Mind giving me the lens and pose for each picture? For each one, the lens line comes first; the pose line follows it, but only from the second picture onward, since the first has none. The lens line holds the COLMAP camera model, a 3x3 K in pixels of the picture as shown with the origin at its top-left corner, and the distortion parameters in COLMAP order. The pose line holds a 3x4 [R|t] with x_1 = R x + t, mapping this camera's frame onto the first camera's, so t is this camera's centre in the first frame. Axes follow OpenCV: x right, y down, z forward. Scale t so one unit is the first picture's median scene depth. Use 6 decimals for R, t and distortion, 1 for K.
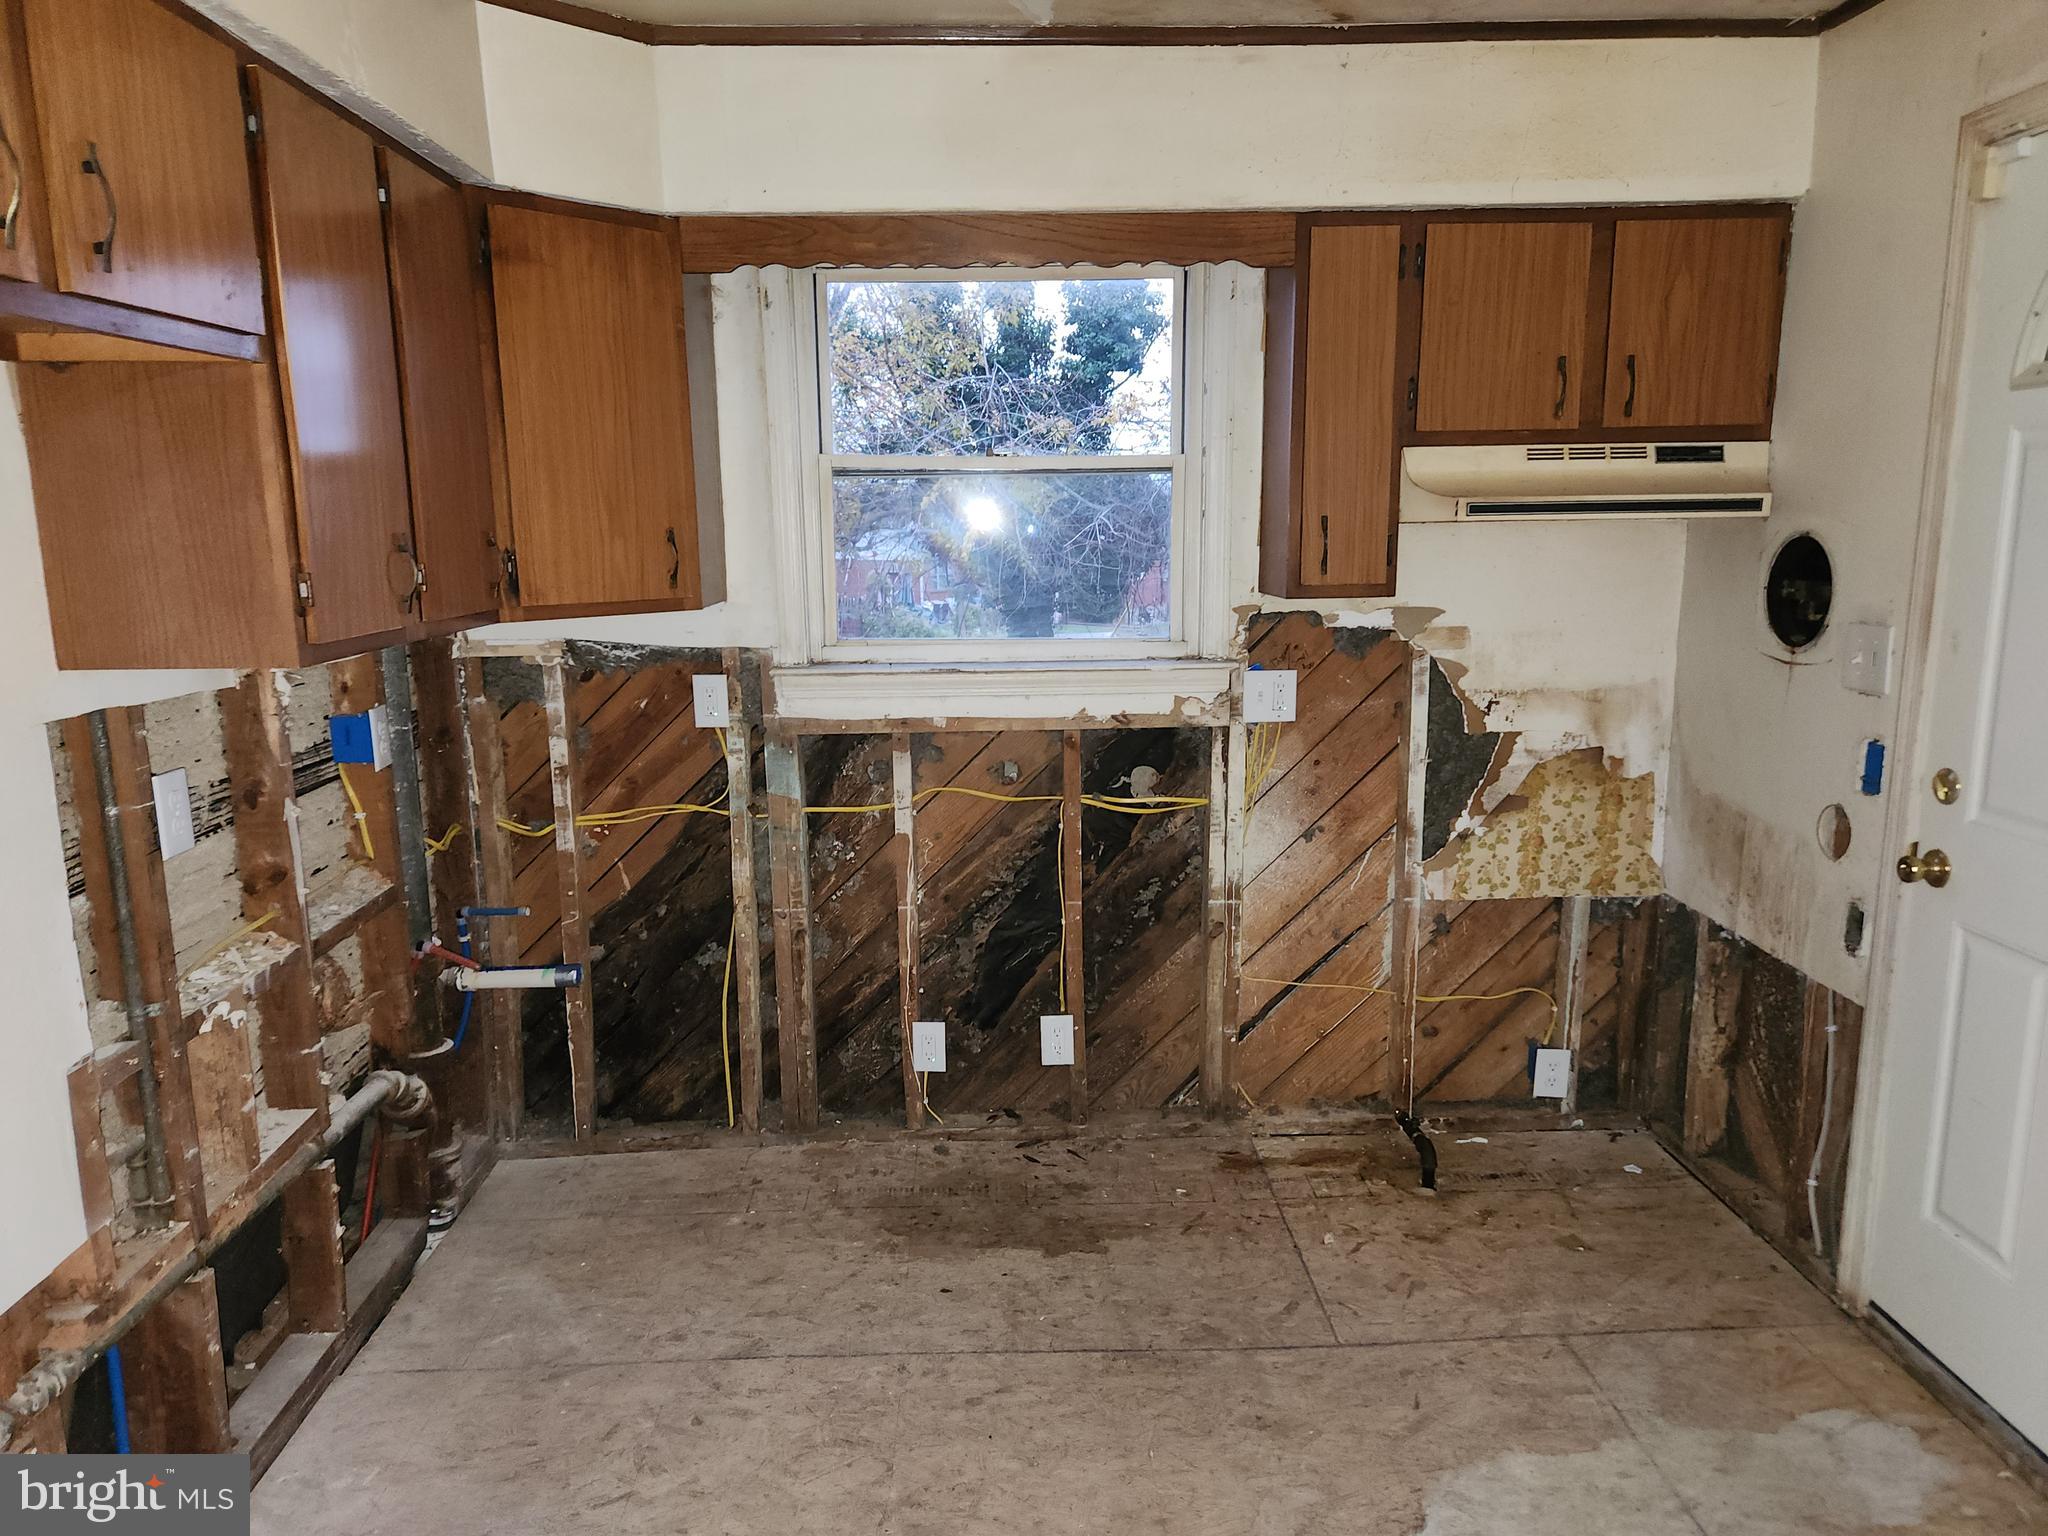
lens RADIAL K [[1386.4, 0, 1025.6], [0, 1386.4, 765.2], [0, 0, 1]] dist [0.051936, -0.042226]
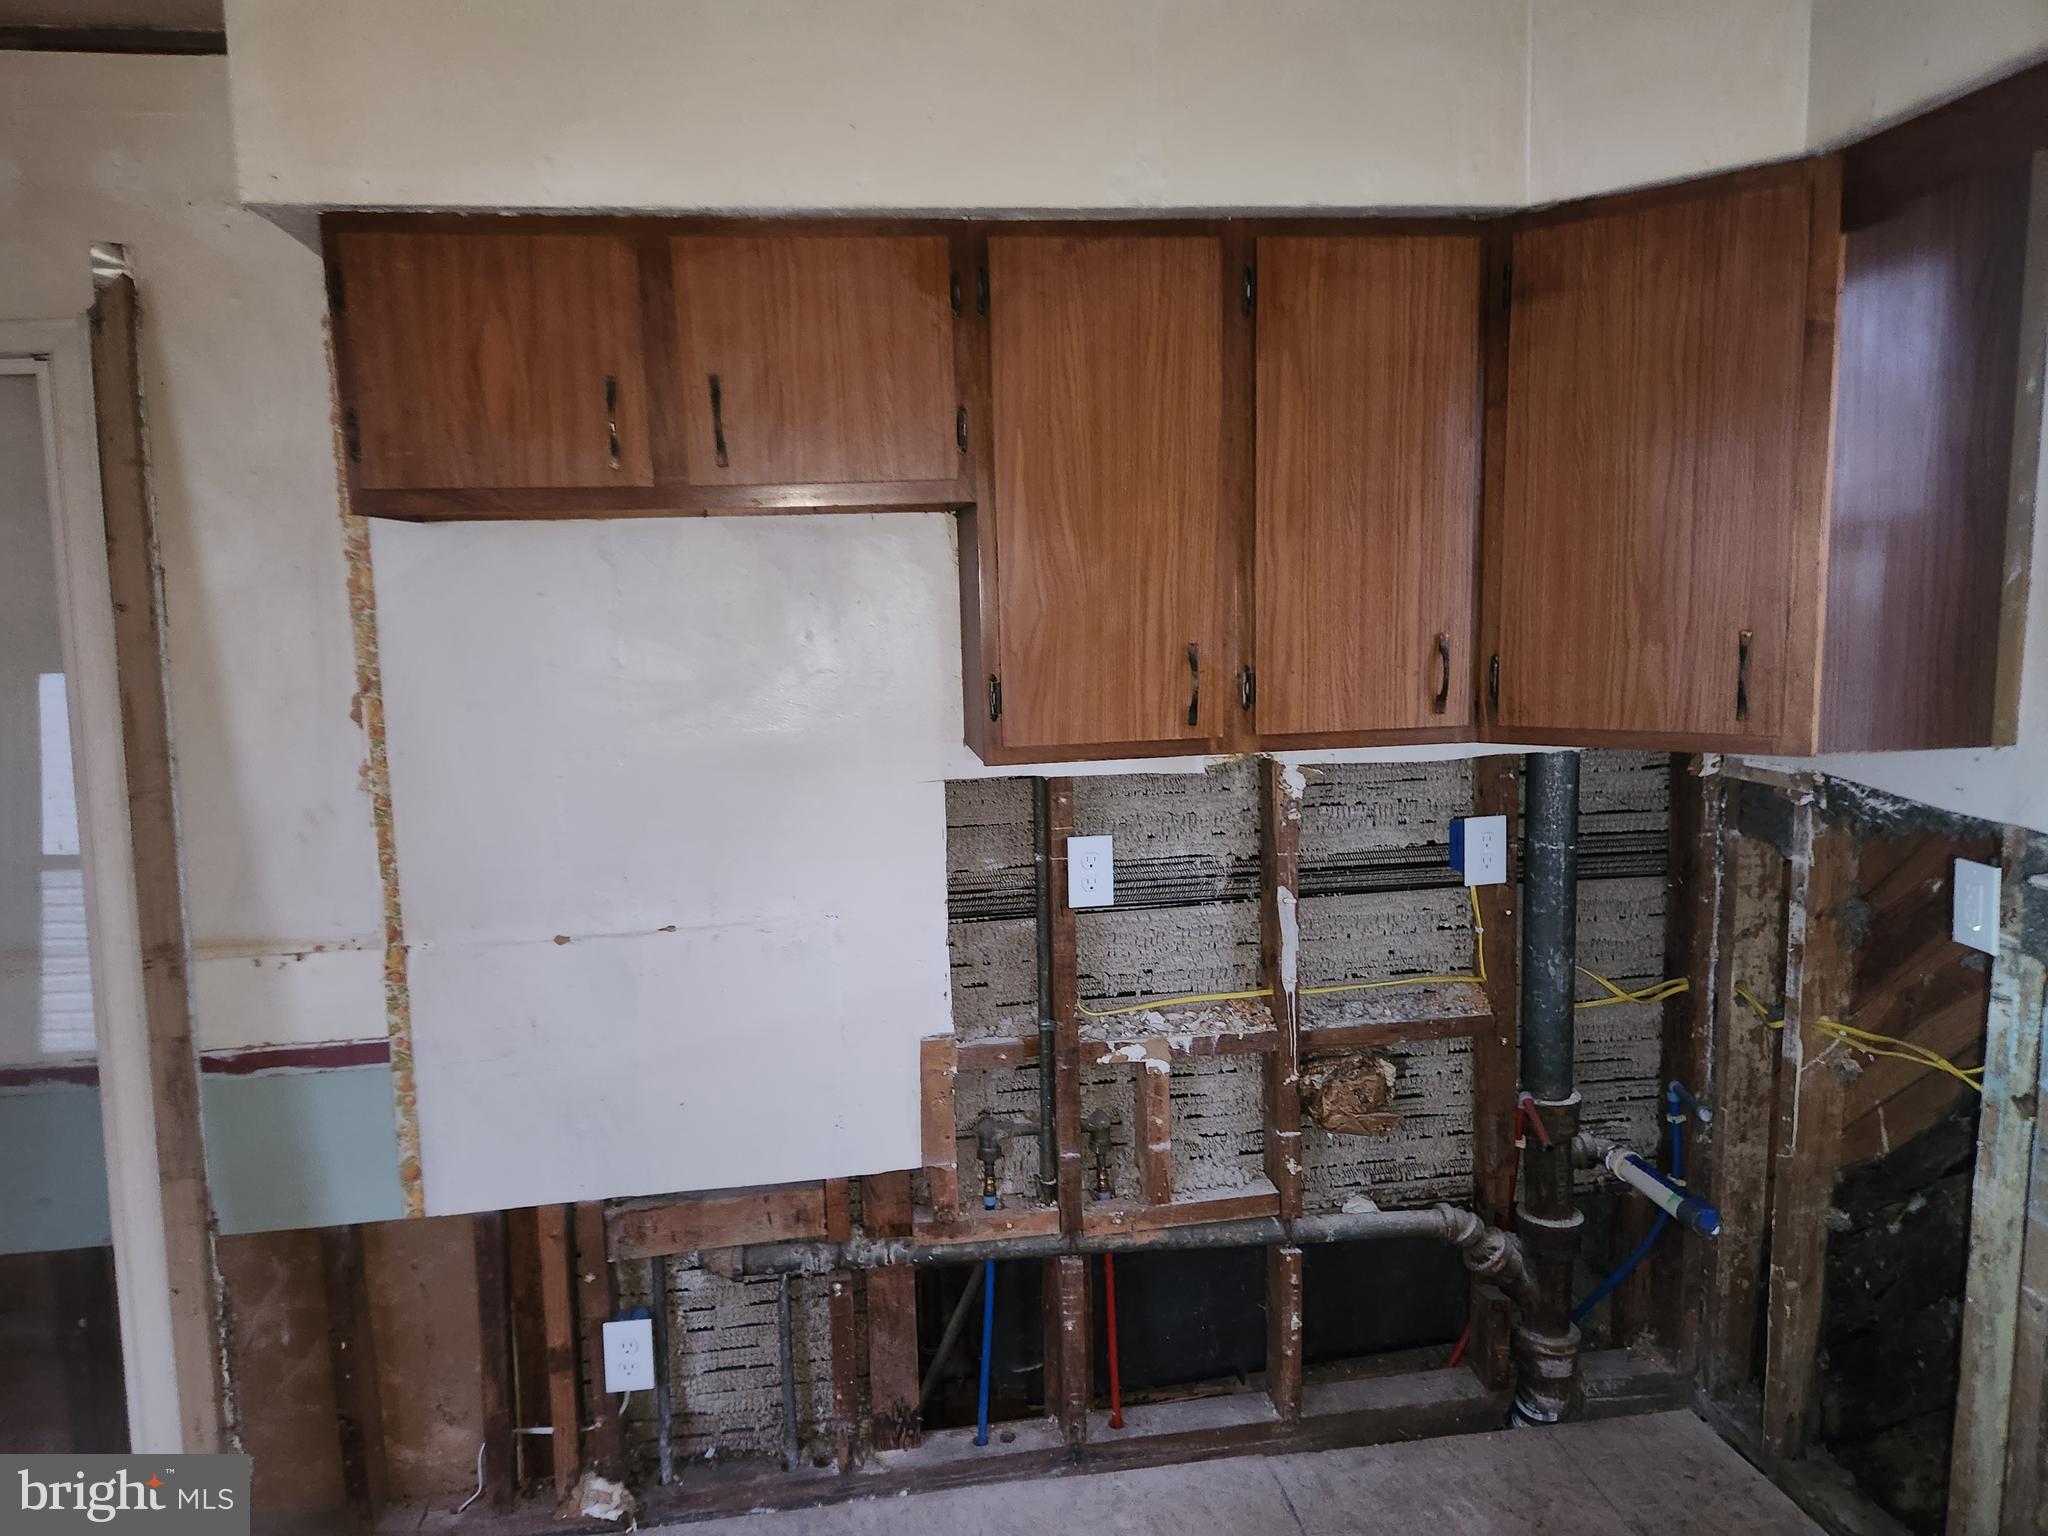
lens RADIAL K [[1386.4, 0, 1025.6], [0, 1386.4, 770.3], [0, 0, 1]] dist [0.051936, -0.042226]
pose [[0.090541, 0.141306, -0.985817, 0.335120], [-0.149211, 0.980634, 0.126859, -0.120943], [0.984651, 0.135608, 0.109872, 0.521591]]
